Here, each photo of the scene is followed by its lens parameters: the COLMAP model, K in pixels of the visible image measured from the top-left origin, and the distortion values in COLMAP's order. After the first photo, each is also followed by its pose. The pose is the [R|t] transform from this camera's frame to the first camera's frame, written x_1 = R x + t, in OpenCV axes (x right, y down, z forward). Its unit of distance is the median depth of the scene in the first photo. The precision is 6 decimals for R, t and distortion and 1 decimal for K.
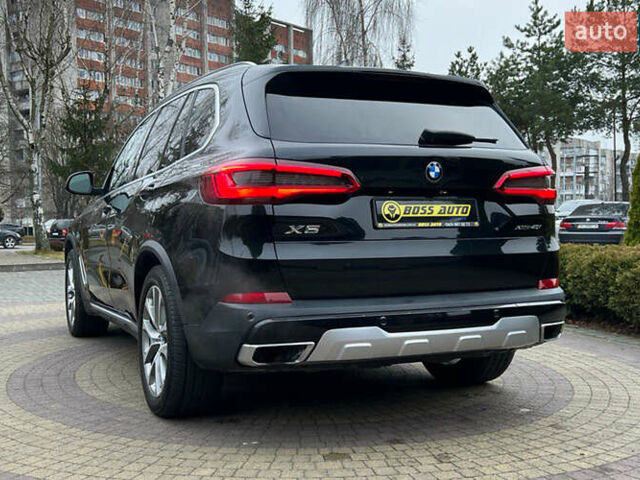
lens RADIAL K [[680.5, 0, 294.6], [0, 680.5, 255.3], [0, 0, 1]] dist [0.107633, -0.197106]
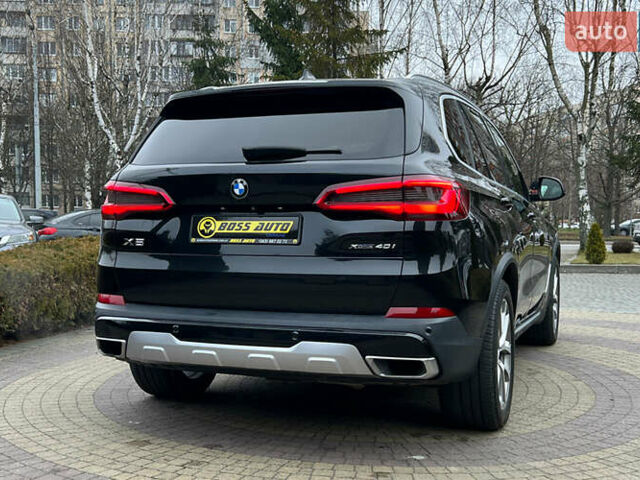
lens RADIAL K [[747.8, 0, 319.9], [0, 747.8, 271.6], [0, 0, 1]] dist [0.071218, -0.030314]
pose [[0.740367, 0.053986, -0.670031, 1.041396], [-0.041710, 0.998539, 0.034366, -0.043005], [0.670907, 0.002504, 0.741537, 0.259892]]
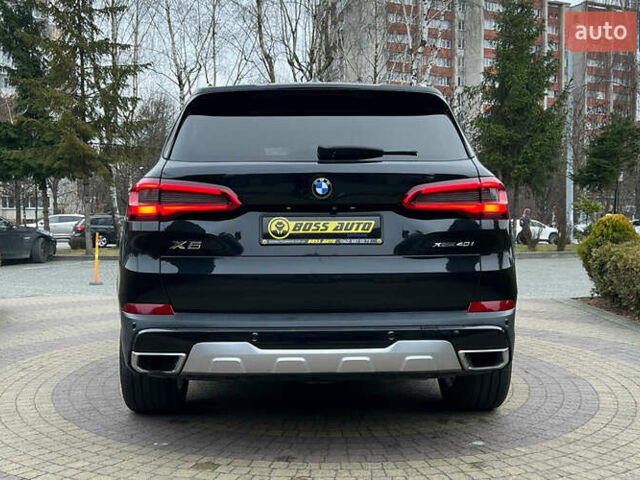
lens RADIAL K [[676.1, 0, 320.0], [0, 676.1, 240.0], [0, 0, 1]] dist [0.048263, -0.029076]
pose [[0.936386, 0.012164, -0.350760, 0.544589], [-0.019666, 0.999648, -0.017834, -0.029907], [0.350419, 0.023597, 0.936296, 0.089004]]
